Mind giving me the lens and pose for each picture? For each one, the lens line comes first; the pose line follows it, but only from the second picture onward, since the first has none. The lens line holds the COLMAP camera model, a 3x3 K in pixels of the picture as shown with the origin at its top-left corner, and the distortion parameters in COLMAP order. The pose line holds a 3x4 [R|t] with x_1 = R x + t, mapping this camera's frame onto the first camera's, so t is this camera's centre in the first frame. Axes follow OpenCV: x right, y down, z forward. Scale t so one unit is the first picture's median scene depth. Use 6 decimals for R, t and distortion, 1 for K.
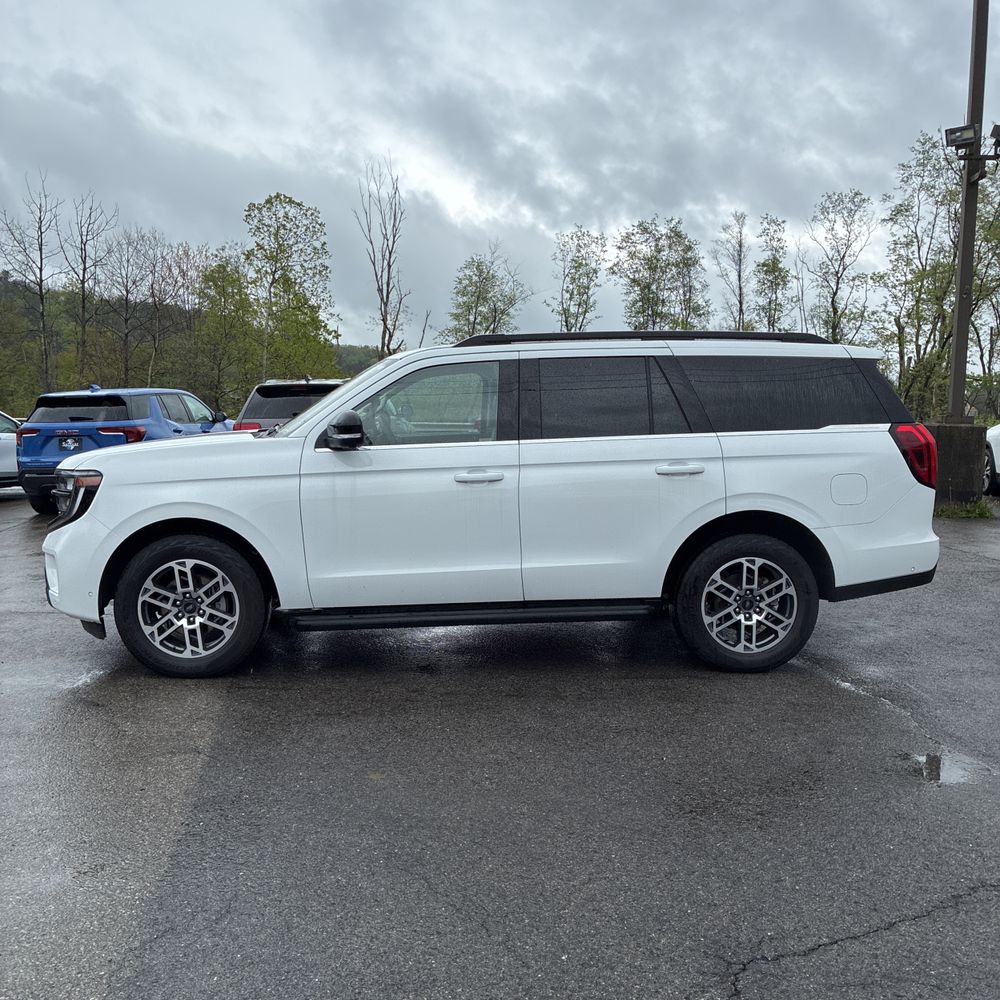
lens RADIAL K [[1008.7, 0, 494.0], [0, 1008.7, 500.4], [0, 0, 1]] dist [0.008016, 0.000000]
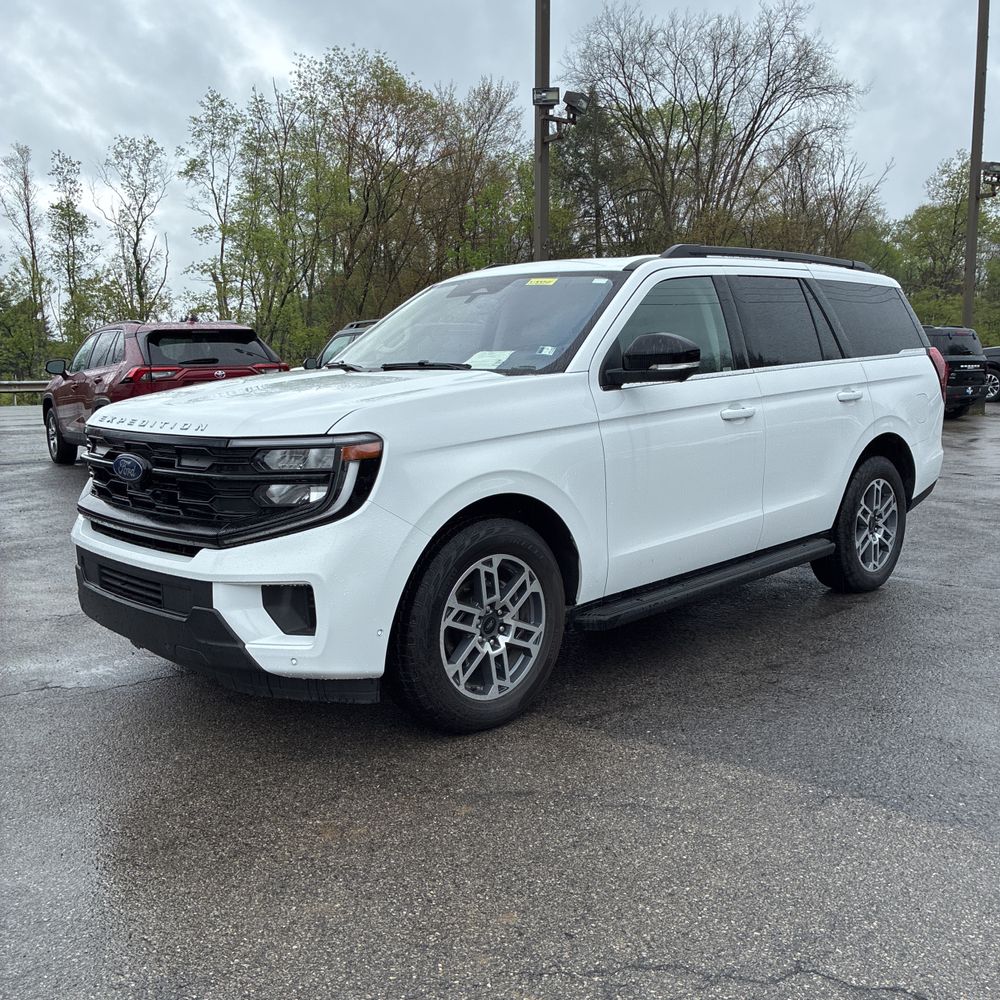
lens RADIAL K [[1008.7, 0, 509.8], [0, 1008.7, 498.6], [0, 0, 1]] dist [0.008016, 0.000000]
pose [[0.744316, -0.103012, 0.659835, -0.714148], [0.076664, 0.994680, 0.068809, -0.023757], [-0.663413, -0.000630, 0.748253, 0.470987]]
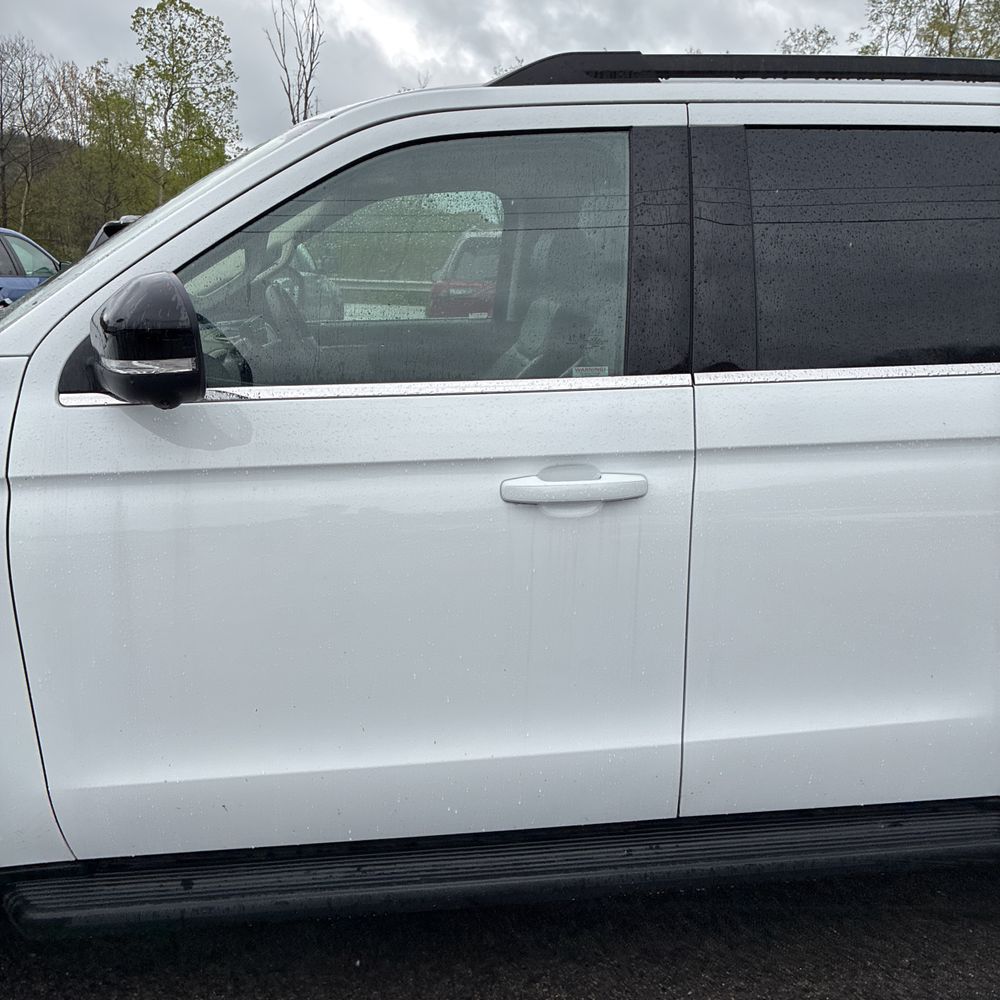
lens RADIAL K [[1008.7, 0, 476.3], [0, 1008.7, 496.5], [0, 0, 1]] dist [0.008016, 0.000000]
pose [[0.998110, 0.007134, 0.061042, -0.064679], [-0.015319, 0.990770, 0.134688, -0.062421], [-0.059518, -0.135368, 0.989006, 0.656712]]
